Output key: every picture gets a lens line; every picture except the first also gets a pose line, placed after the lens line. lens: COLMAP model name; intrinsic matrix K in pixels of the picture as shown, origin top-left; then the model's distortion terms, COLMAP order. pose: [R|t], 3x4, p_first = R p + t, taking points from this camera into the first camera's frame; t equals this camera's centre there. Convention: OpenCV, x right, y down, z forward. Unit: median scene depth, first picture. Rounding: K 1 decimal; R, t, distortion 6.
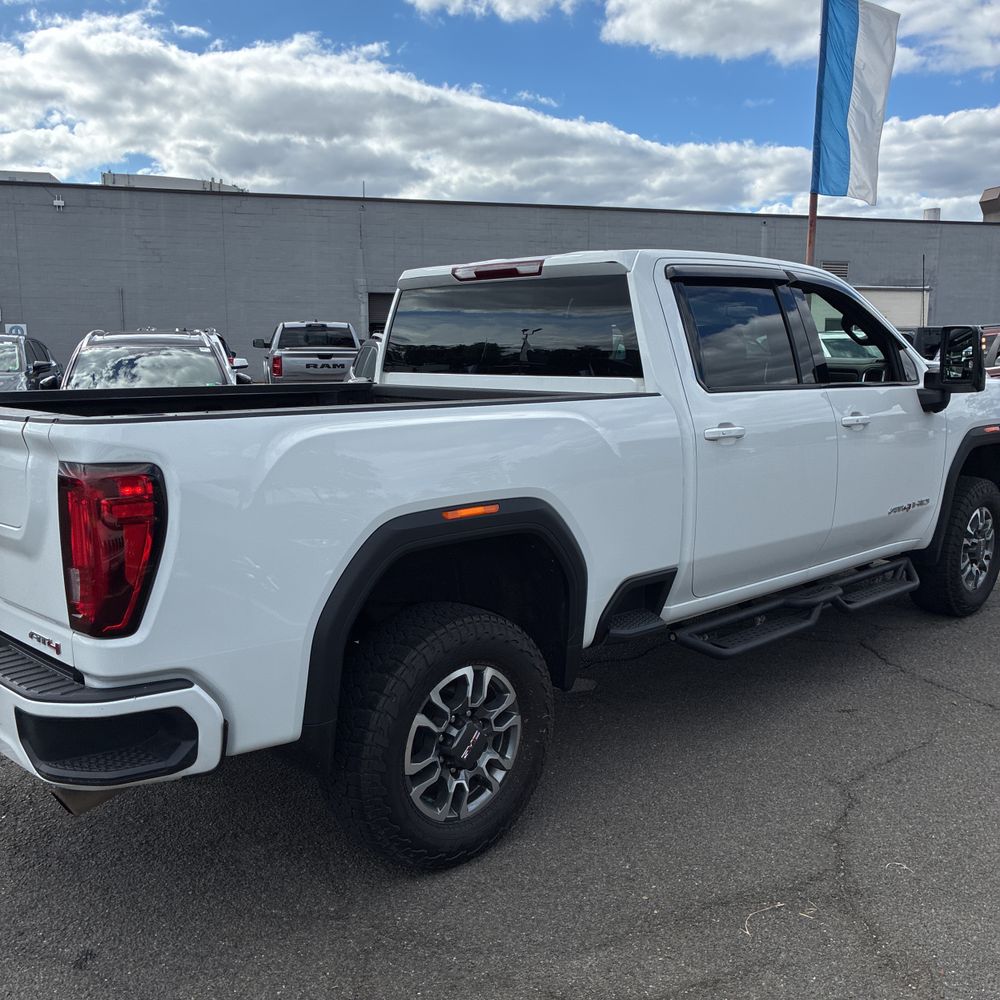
lens RADIAL K [[1014.8, 0, 498.7], [0, 1014.8, 496.4], [0, 0, 1]] dist [0.021219, 0.000000]
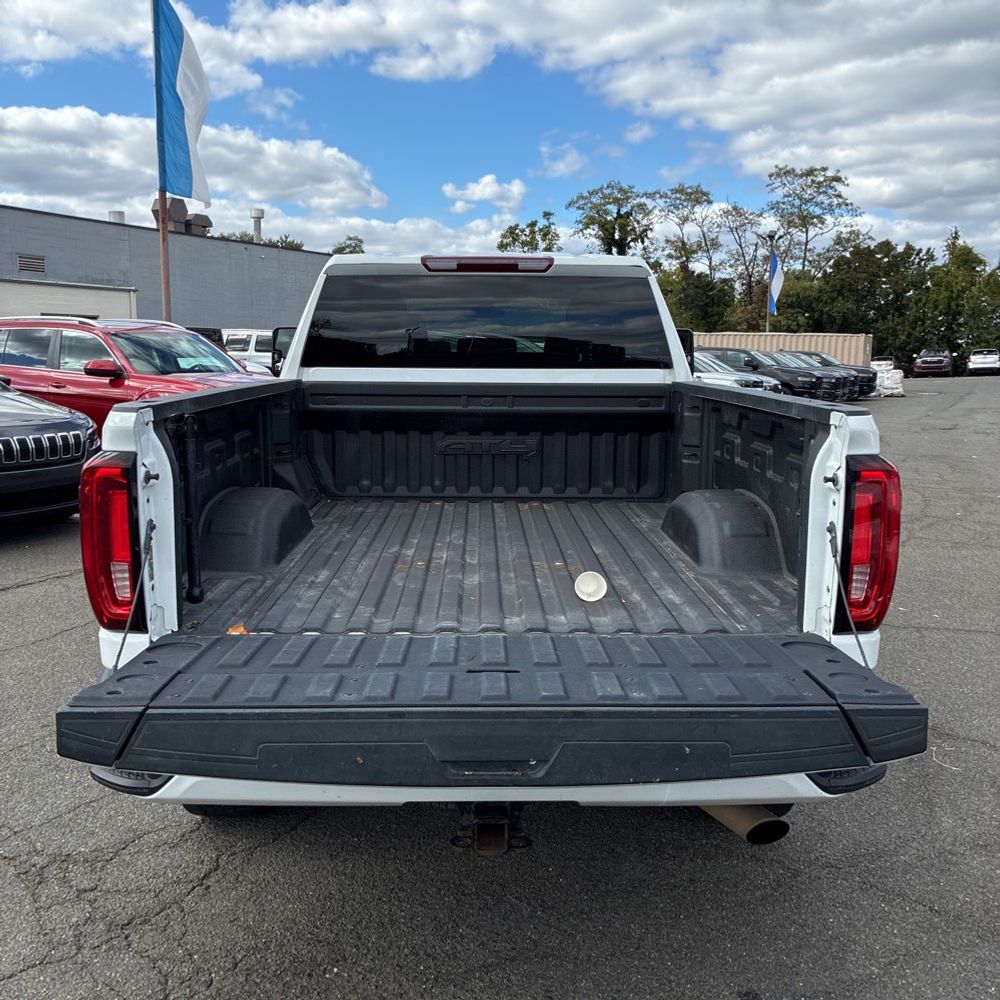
lens RADIAL K [[1014.8, 0, 481.9], [0, 1014.8, 484.1], [0, 0, 1]] dist [0.021219, 0.000000]
pose [[0.677444, -0.090136, 0.730031, -0.652500], [0.097758, 0.994692, 0.032097, -0.033935], [-0.729050, 0.049623, 0.682660, 0.285571]]
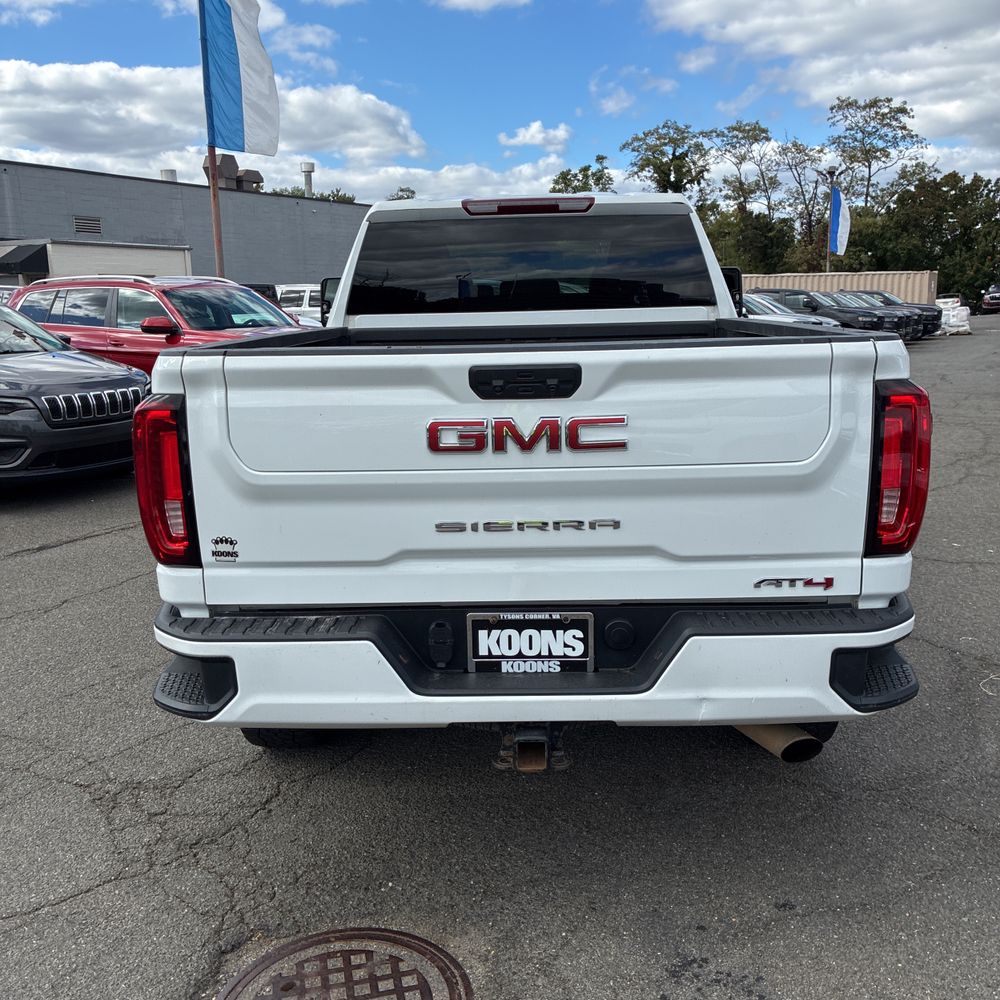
lens RADIAL K [[1014.8, 0, 492.4], [0, 1014.8, 487.0], [0, 0, 1]] dist [0.021219, 0.000000]
pose [[0.708504, -0.140694, 0.691540, -0.655778], [0.121442, 0.989614, 0.076917, -0.025293], [-0.695179, 0.029486, 0.718232, 0.268888]]
